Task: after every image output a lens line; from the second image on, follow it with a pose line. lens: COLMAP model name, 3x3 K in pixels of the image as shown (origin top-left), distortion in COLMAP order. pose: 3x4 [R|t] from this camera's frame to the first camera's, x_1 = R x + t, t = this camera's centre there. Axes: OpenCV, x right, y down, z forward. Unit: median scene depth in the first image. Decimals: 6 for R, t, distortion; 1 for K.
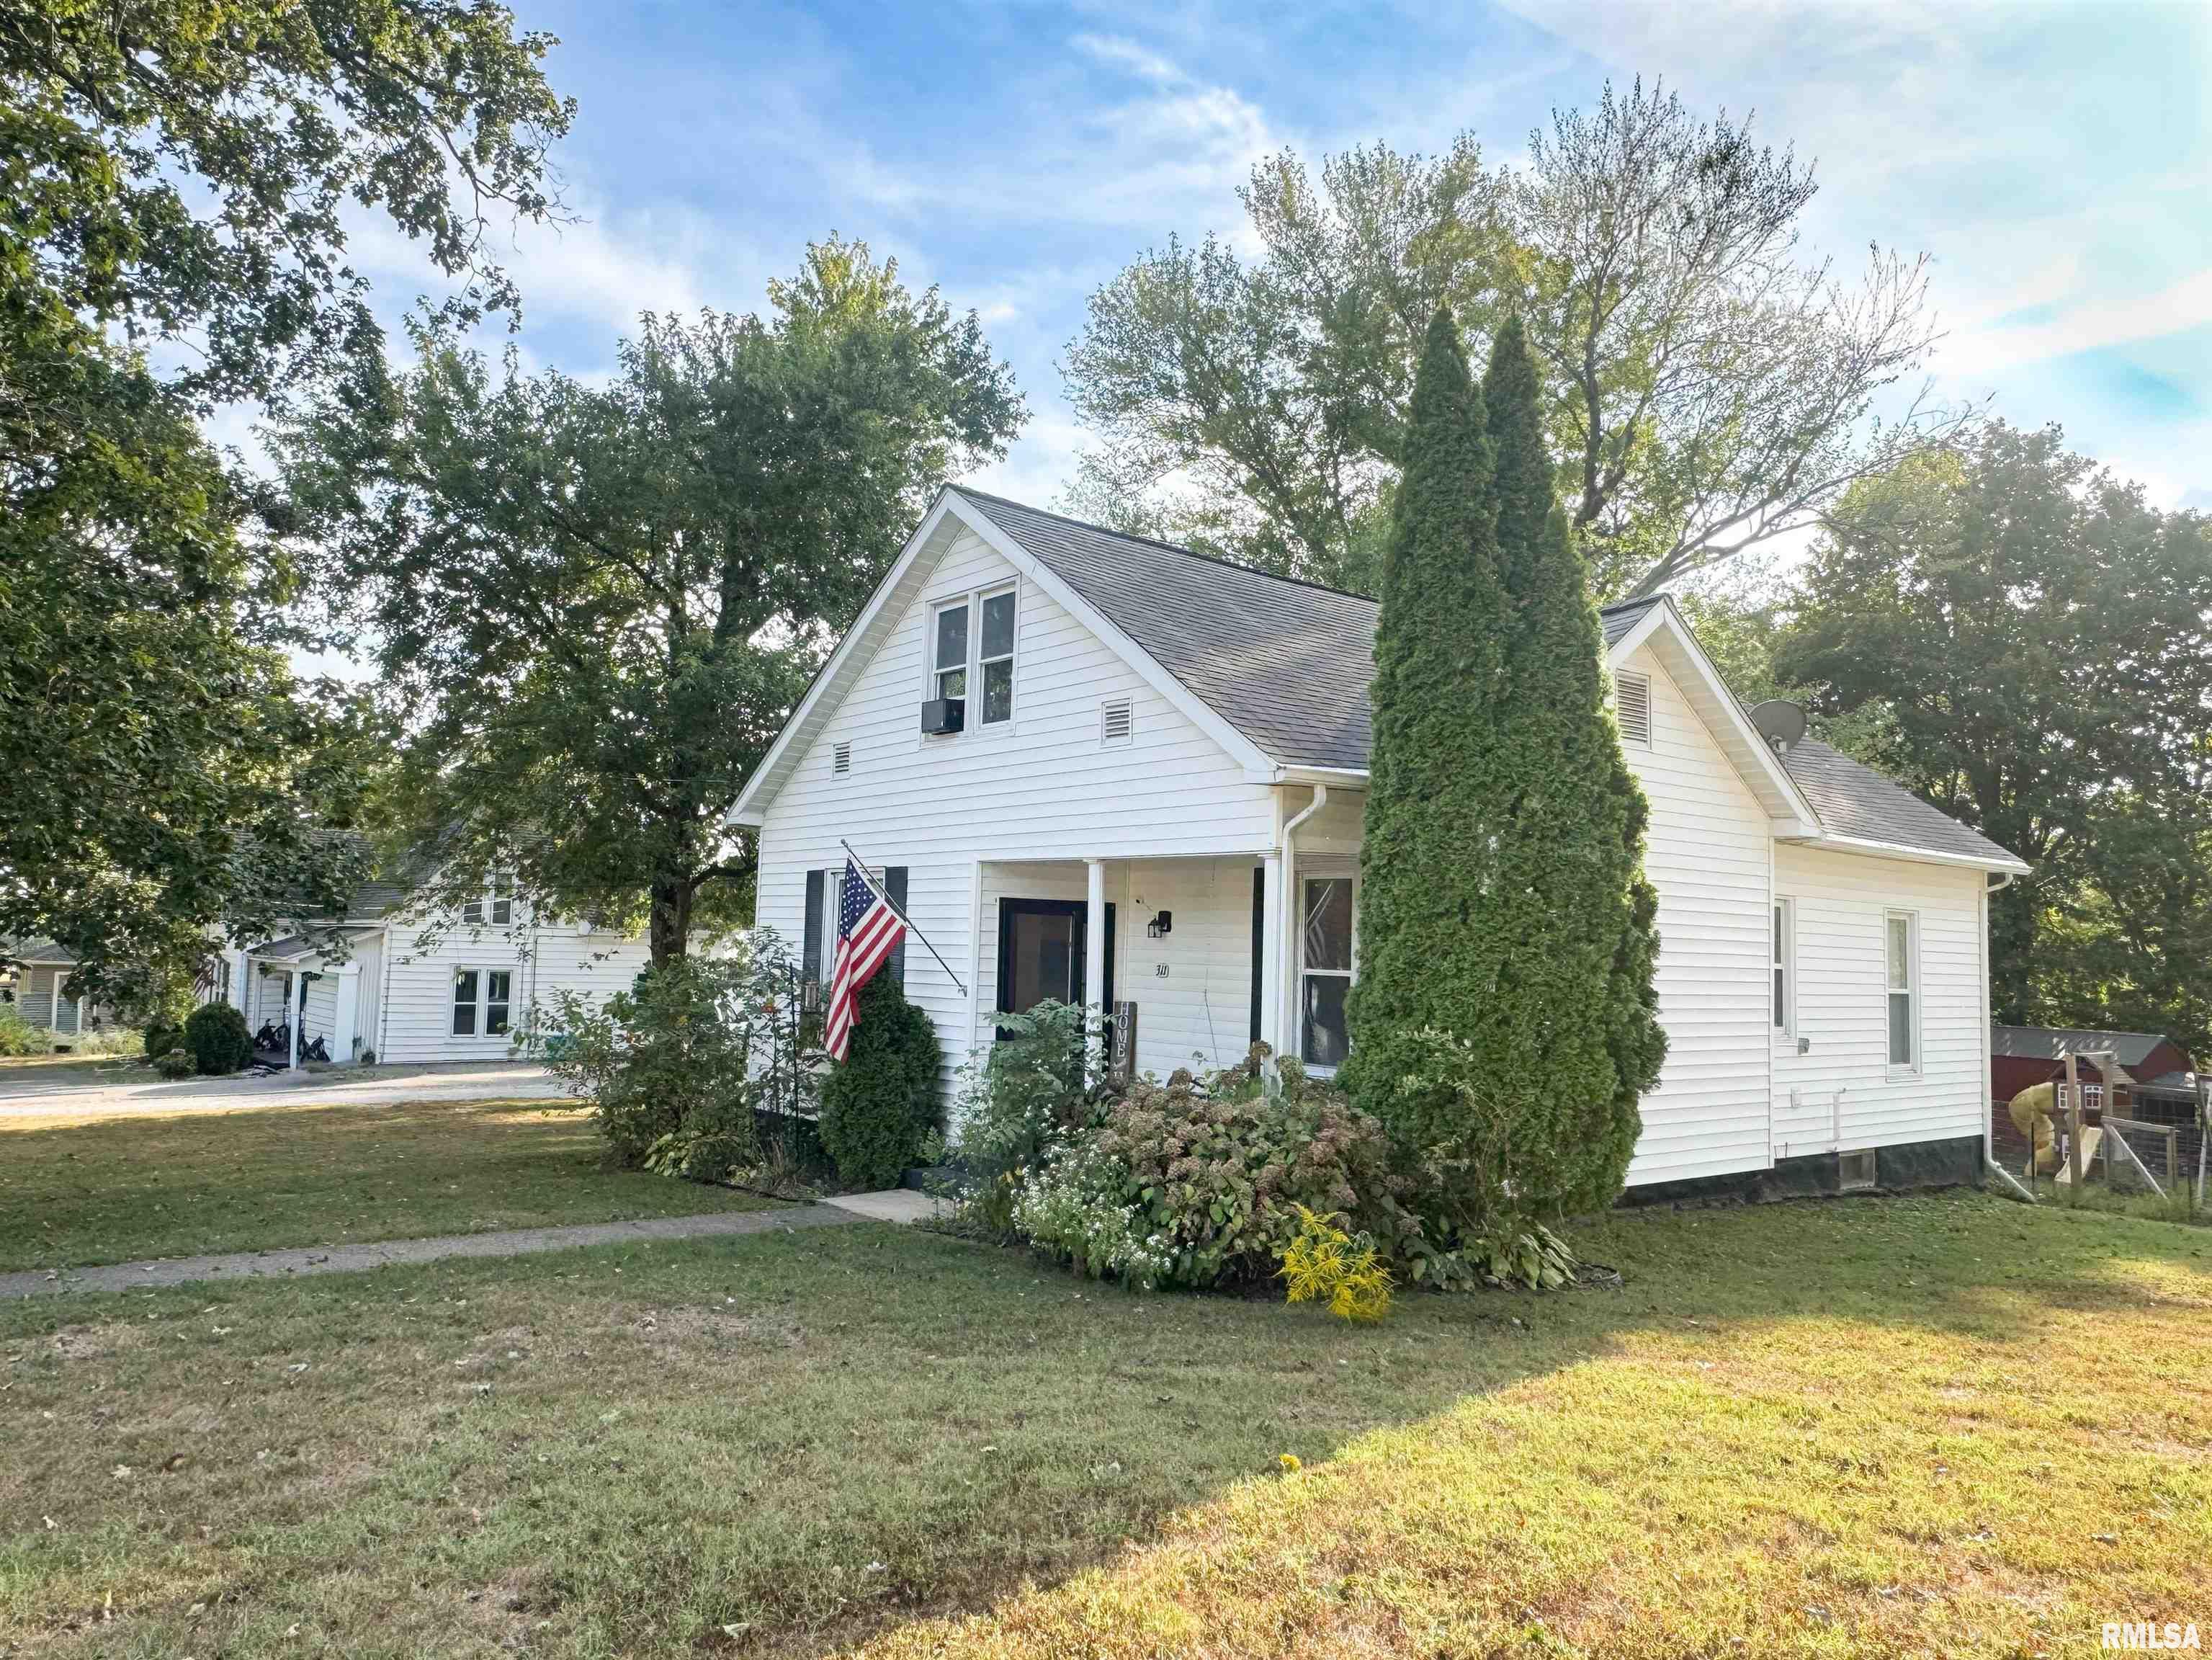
lens RADIAL K [[1538.5, 0, 1033.0], [0, 1538.5, 832.4], [0, 0, 1]] dist [0.002029, 0.000562]
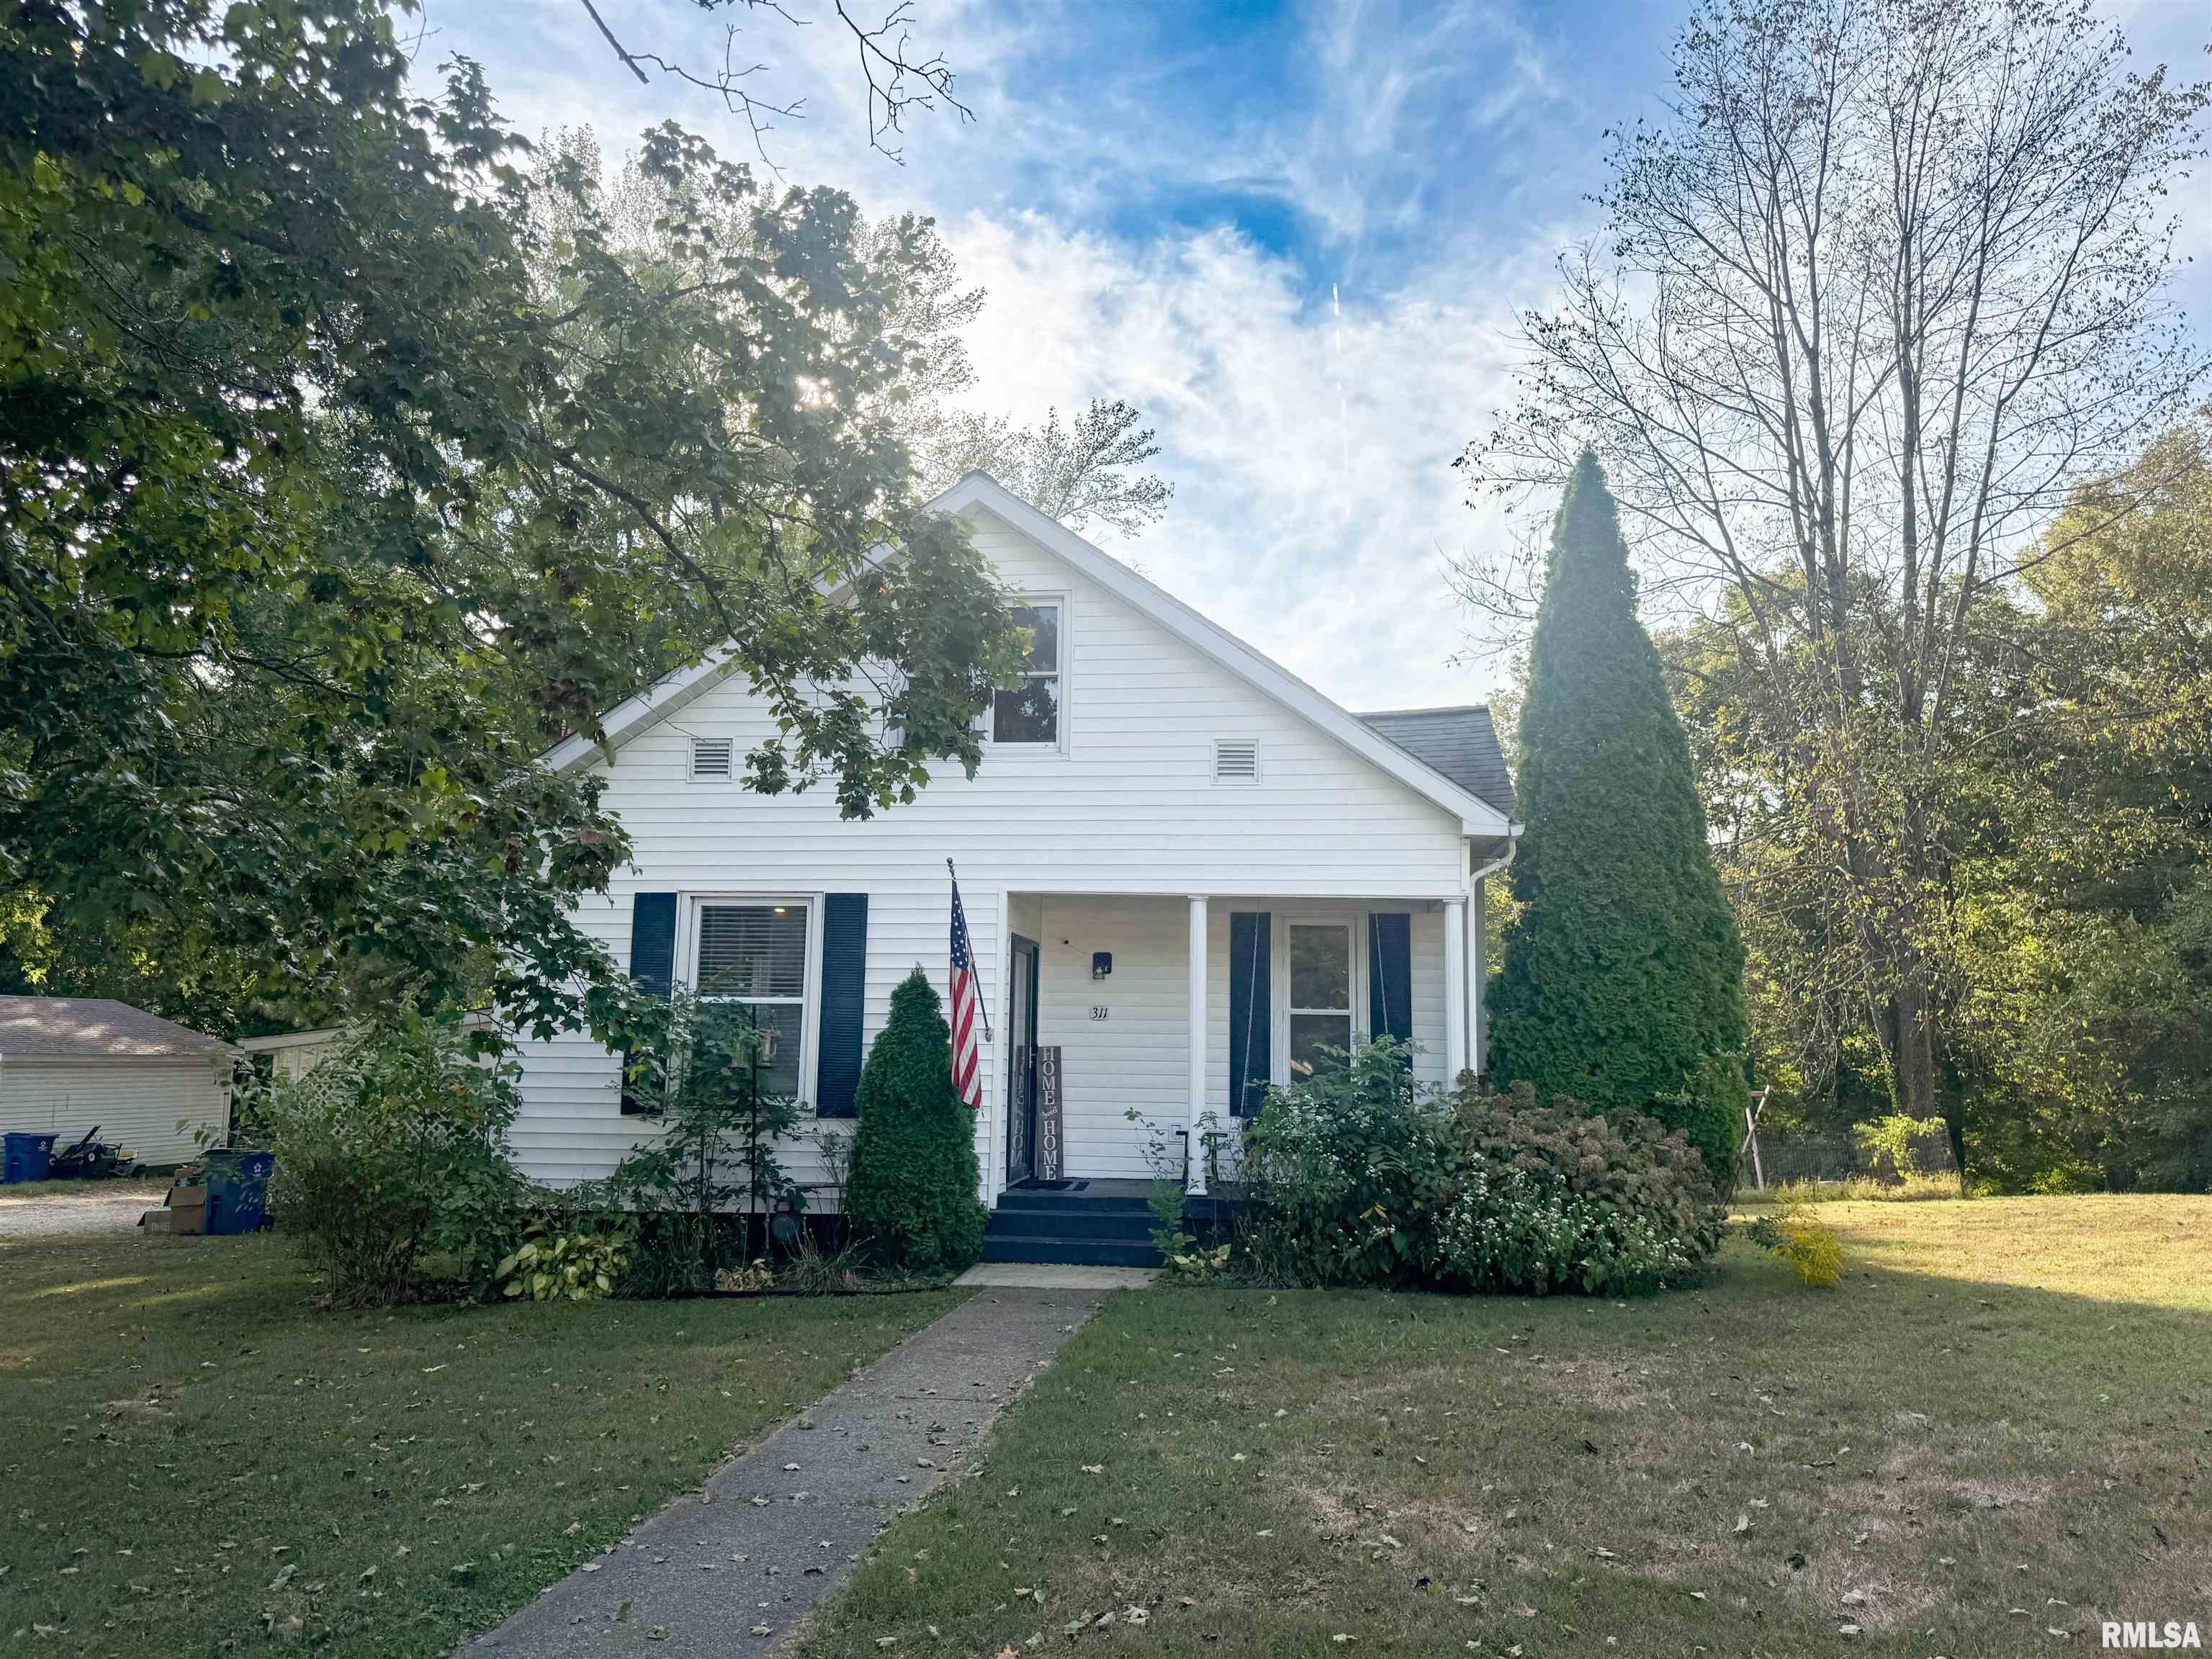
lens RADIAL K [[1540.2, 0, 1106.0], [0, 1540.2, 829.5], [0, 0, 1]] dist [-0.007706, -0.001793]
pose [[0.696703, 0.076458, 0.713273, -0.635902], [-0.047938, 0.997044, -0.060051, 0.032694], [-0.715756, 0.007645, 0.698309, 0.319478]]
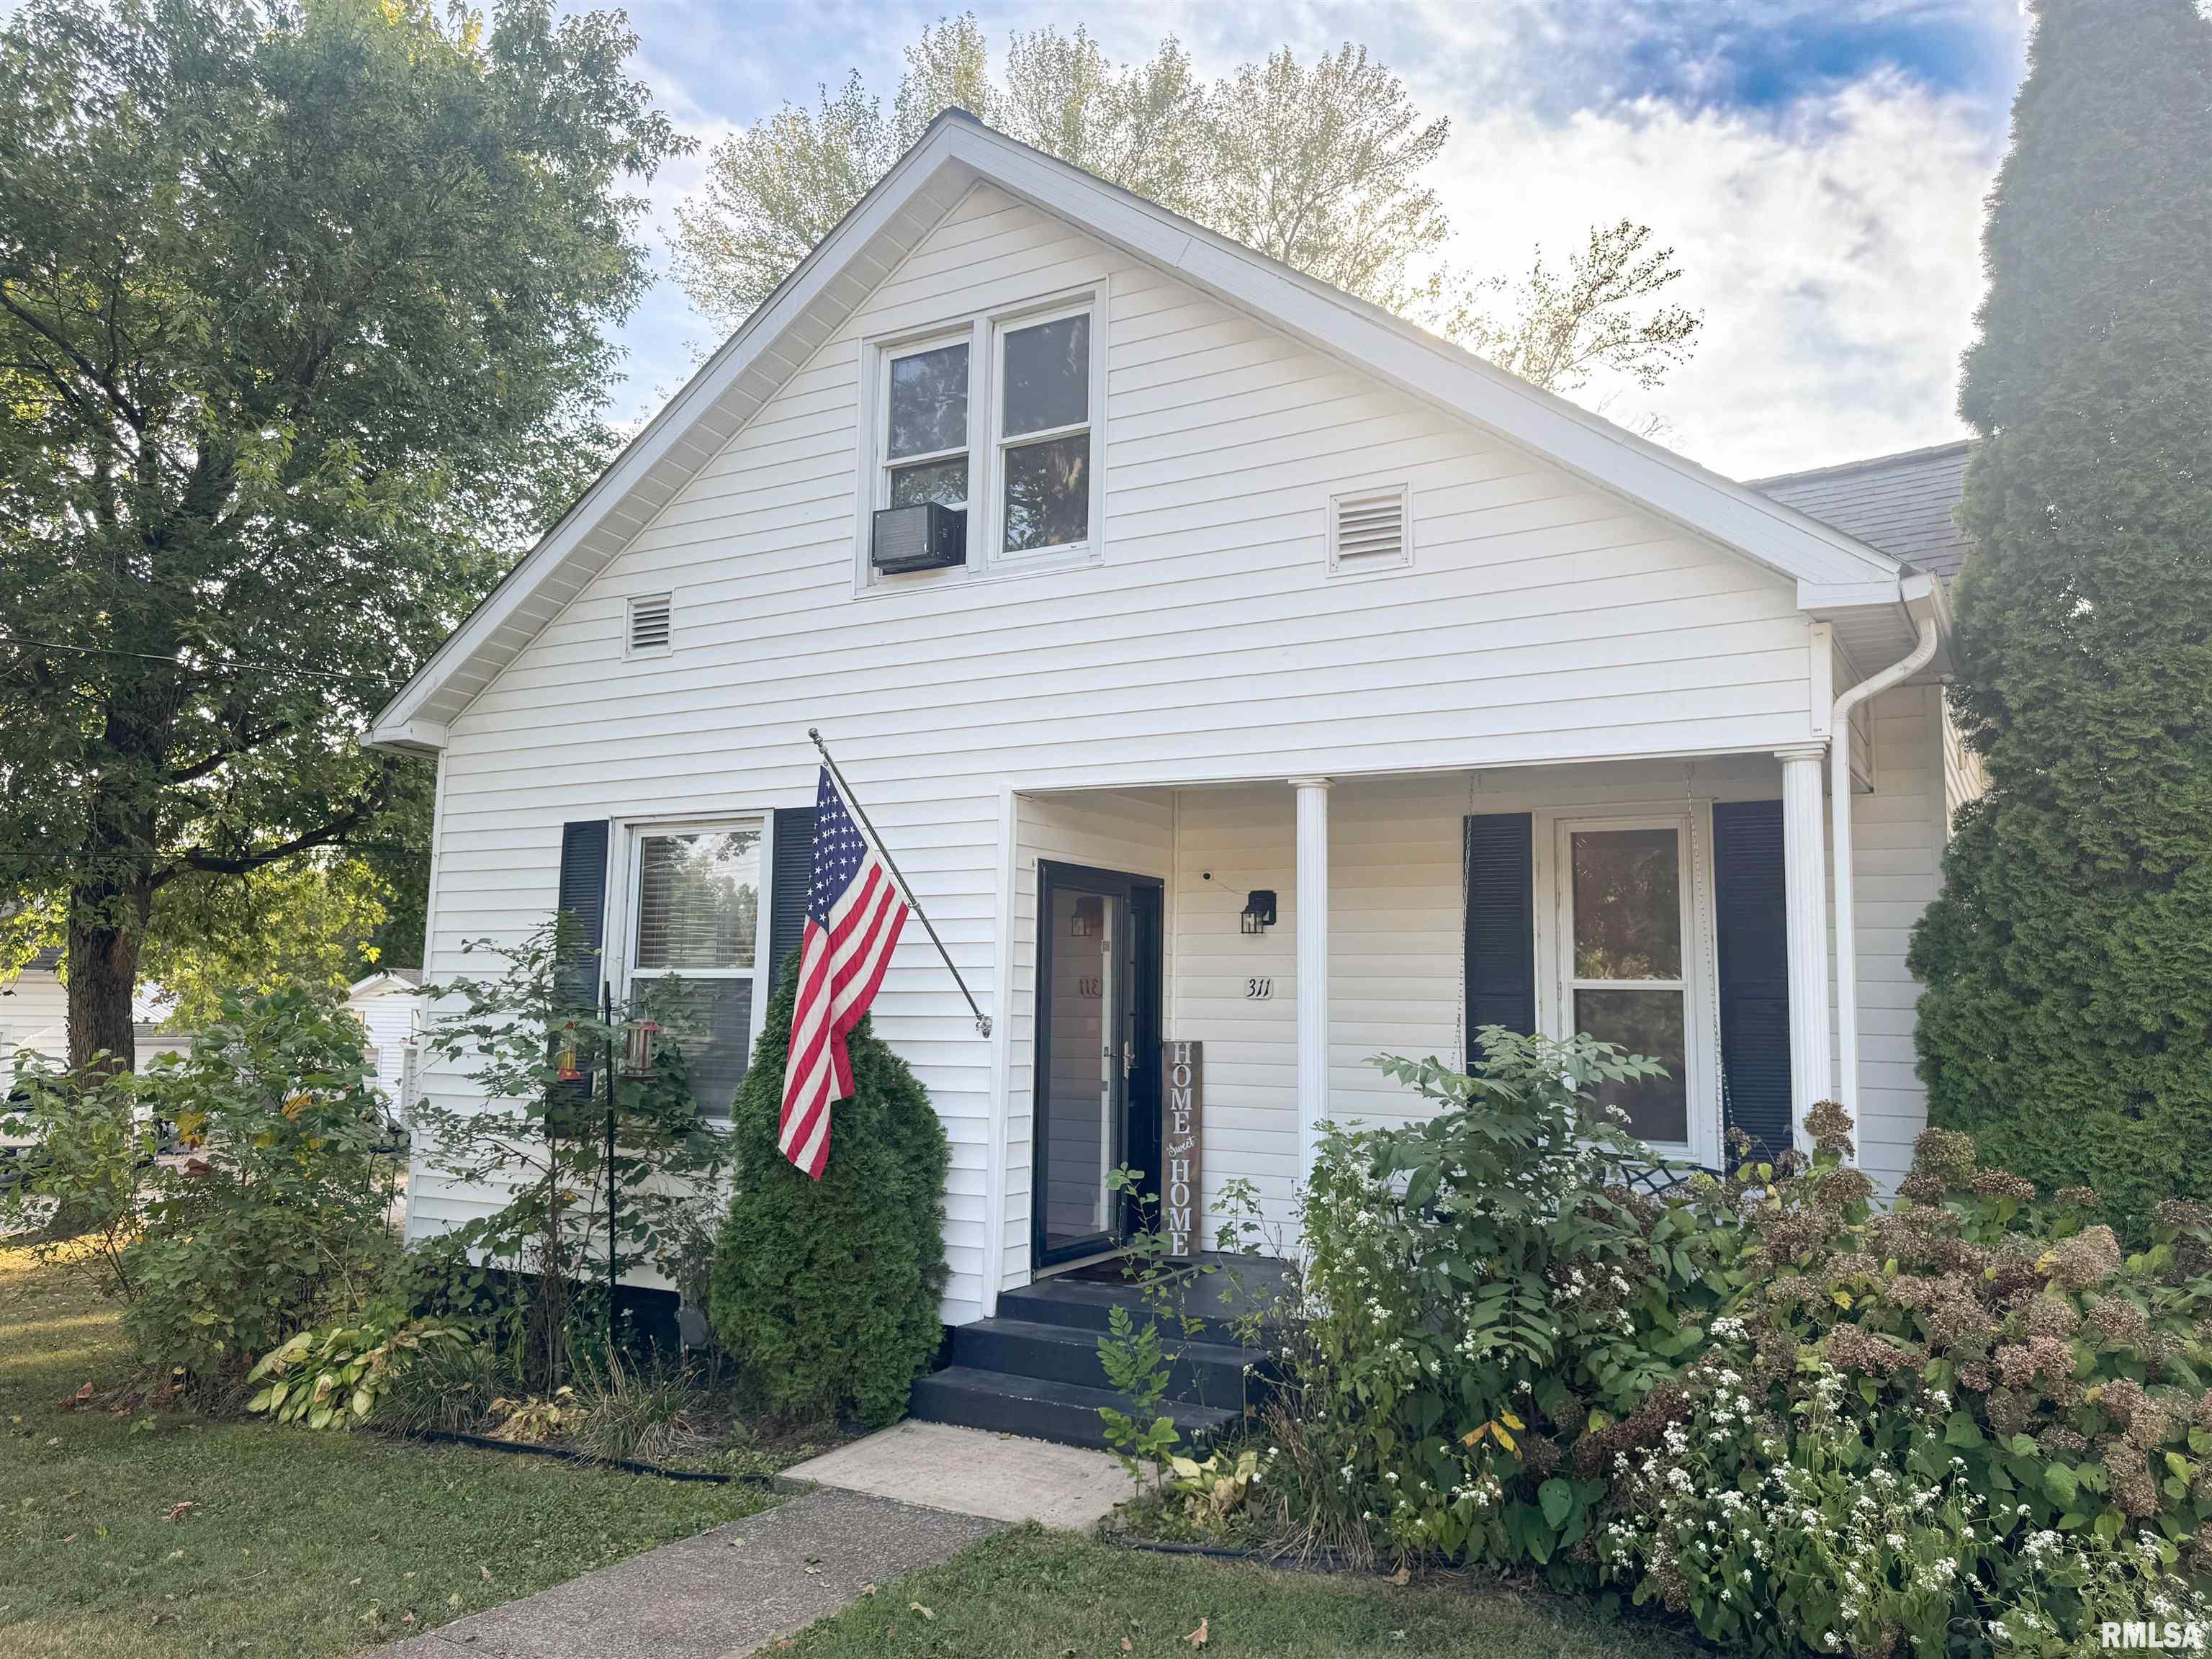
lens RADIAL K [[1588.3, 0, 1106.0], [0, 1588.3, 829.5], [0, 0, 1]] dist [0.069115, -0.100356]
pose [[0.920178, 0.027053, 0.390565, -0.223994], [-0.015935, 0.999371, -0.031679, 0.049177], [-0.391176, 0.022927, 0.920030, 0.454949]]
